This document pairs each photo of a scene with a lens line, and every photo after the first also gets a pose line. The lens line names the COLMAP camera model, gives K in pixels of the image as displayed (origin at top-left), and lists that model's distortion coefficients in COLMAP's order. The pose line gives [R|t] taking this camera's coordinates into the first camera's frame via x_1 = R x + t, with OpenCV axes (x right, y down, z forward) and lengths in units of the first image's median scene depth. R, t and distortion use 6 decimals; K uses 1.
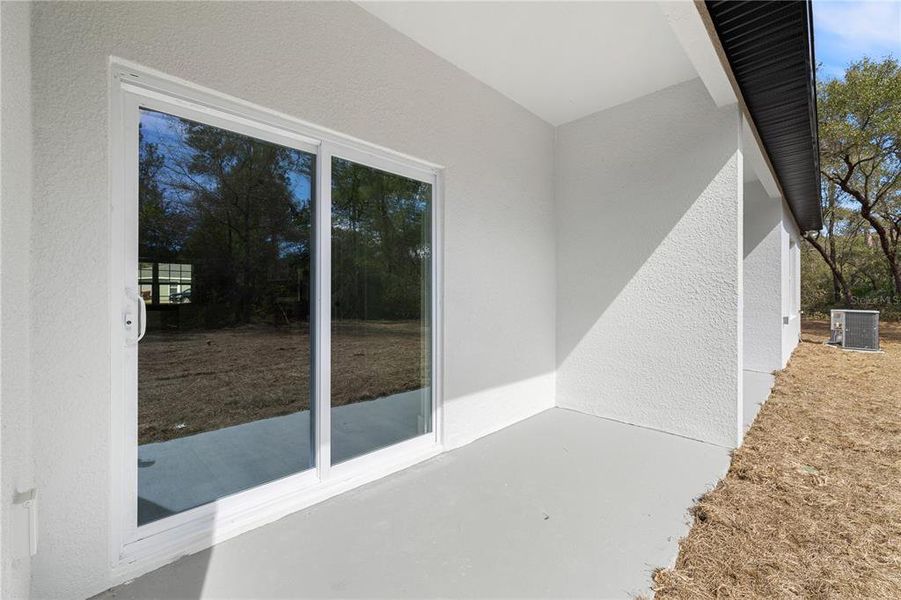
lens RADIAL K [[386.8, 0, 448.5], [0, 386.8, 296.2], [0, 0, 1]] dist [0.000376, 0.000008]
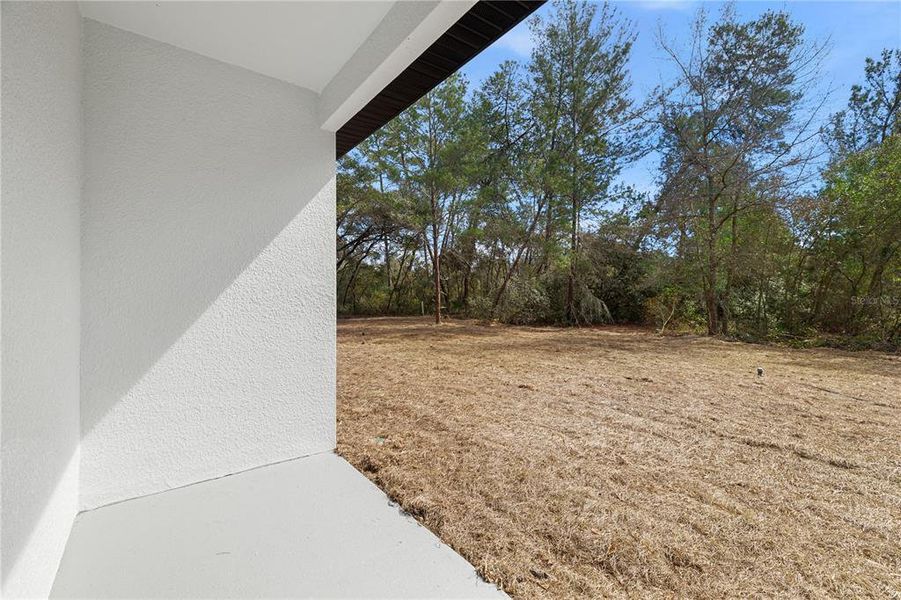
lens RADIAL K [[386.8, 0, 448.5], [0, 386.8, 296.2], [0, 0, 1]] dist [0.000376, 0.000008]
pose [[0.082293, 0.003833, 0.996601, -0.298549], [0.000337, 0.999992, -0.003874, -0.028319], [-0.996608, 0.000655, 0.082291, 0.551215]]
